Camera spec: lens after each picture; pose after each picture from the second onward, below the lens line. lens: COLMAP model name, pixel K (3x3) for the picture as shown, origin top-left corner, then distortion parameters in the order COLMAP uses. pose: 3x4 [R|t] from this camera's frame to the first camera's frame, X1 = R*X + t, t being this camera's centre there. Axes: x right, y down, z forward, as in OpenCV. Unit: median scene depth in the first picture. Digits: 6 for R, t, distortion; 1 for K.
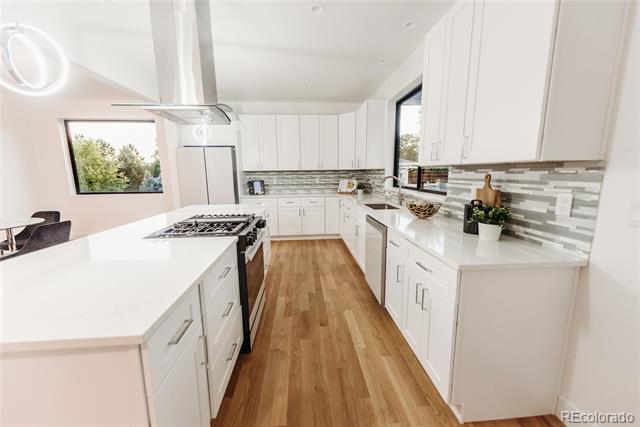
lens RADIAL K [[249.2, 0, 318.8], [0, 249.2, 212.6], [0, 0, 1]] dist [0.003429, -0.000289]
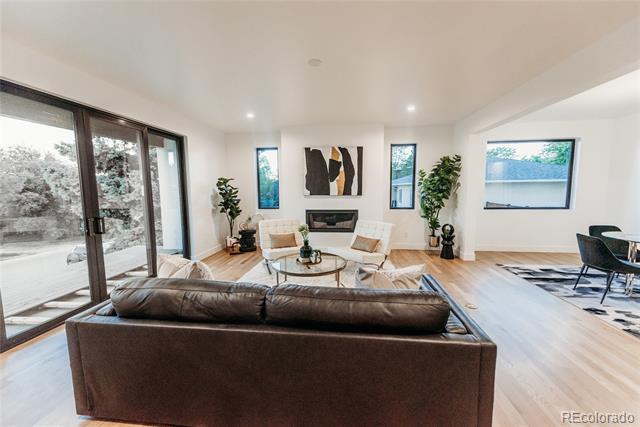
lens RADIAL K [[249.2, 0, 318.8], [0, 249.2, 212.6], [0, 0, 1]] dist [0.003429, -0.000289]
pose [[0.980475, 0.021444, -0.195472, -2.122926], [-0.034082, 0.997524, -0.061521, 0.050654], [0.193669, 0.066982, 0.978778, -0.267580]]
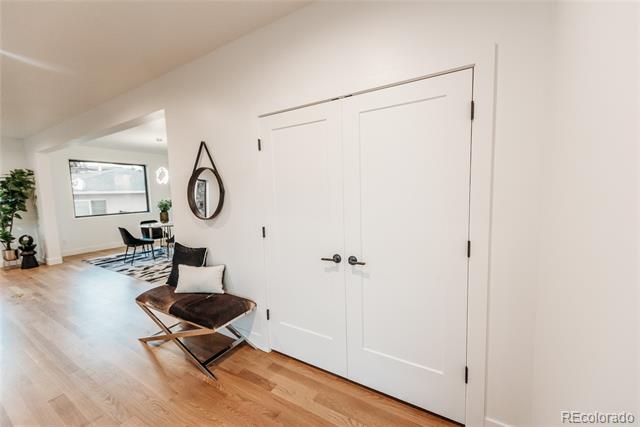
lens RADIAL K [[249.2, 0, 318.8], [0, 249.2, 212.6], [0, 0, 1]] dist [0.003429, -0.000289]
pose [[0.573543, -0.071593, 0.816041, -1.881885], [0.153611, 0.987902, -0.021293, 0.168375], [-0.804644, 0.137565, 0.577601, -0.990950]]
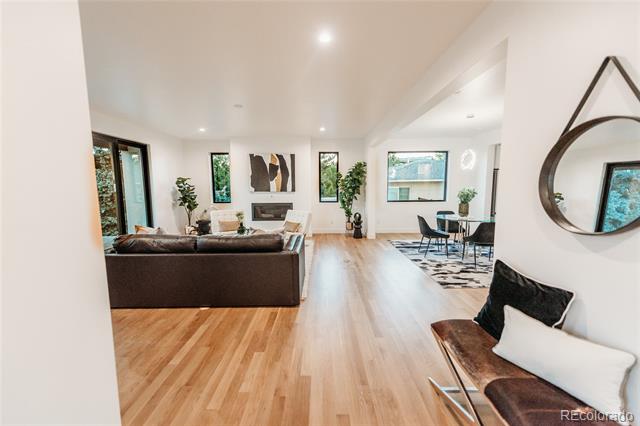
lens RADIAL K [[252.7, 0, 320.0], [0, 252.7, 213.0], [0, 0, 1]] dist [0.004872, -0.000229]
pose [[0.996505, 0.012105, -0.082653, -1.807517], [-0.016841, 0.998241, -0.056852, 0.120273], [0.081820, 0.058046, 0.994955, -0.684514]]
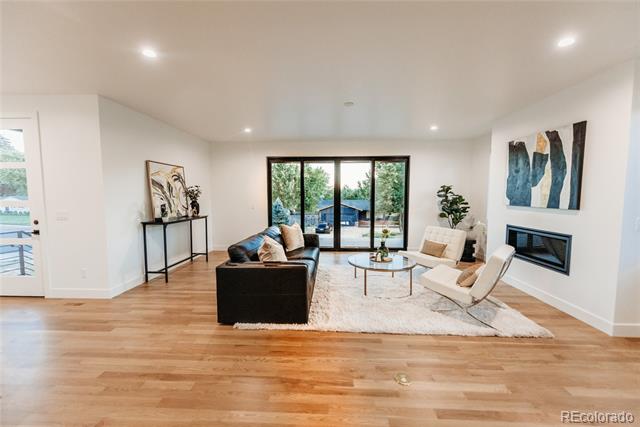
lens RADIAL K [[252.7, 0, 320.0], [0, 252.7, 213.5], [0, 0, 1]] dist [0.004872, -0.000229]
pose [[-0.130207, 0.081518, -0.988130, -1.224982], [-0.159412, 0.981927, 0.102012, -0.091136], [0.978588, 0.170803, -0.114859, 0.505885]]
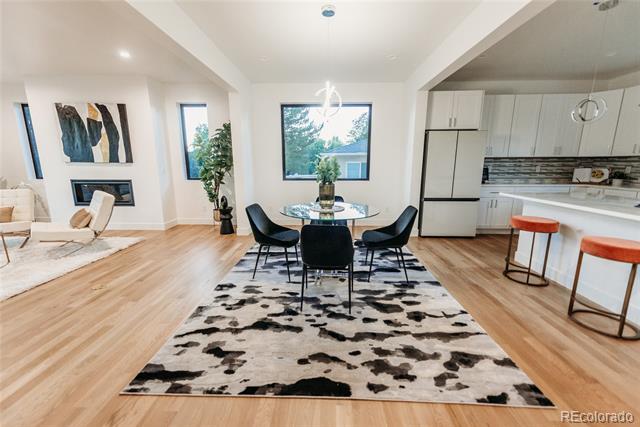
lens RADIAL K [[262.1, 0, 321.3], [0, 262.1, 213.0], [0, 0, 1]] dist [0.006086, -0.000214]
pose [[0.994911, 0.031856, -0.095591, -1.053286], [-0.029190, 0.999148, 0.029161, 0.037785], [0.096439, -0.026223, 0.994993, -0.024811]]
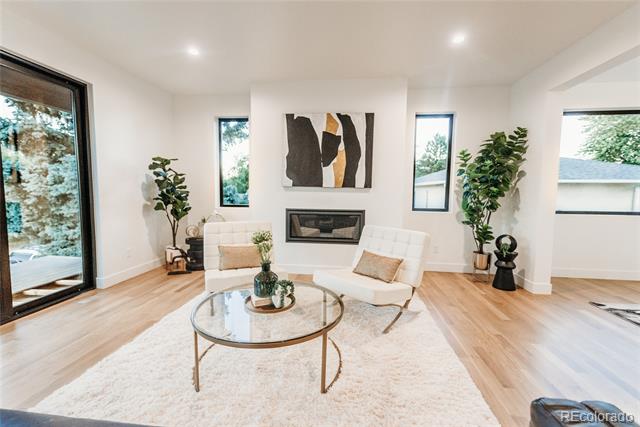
lens RADIAL K [[277.0, 0, 319.0], [0, 277.0, 212.2], [0, 0, 1]] dist [0.001744, 0.000142]
pose [[0.980100, 0.038002, -0.194833, -2.149940], [-0.055100, 0.995017, -0.083102, 0.042560], [0.190704, 0.092183, 0.977310, 0.148287]]
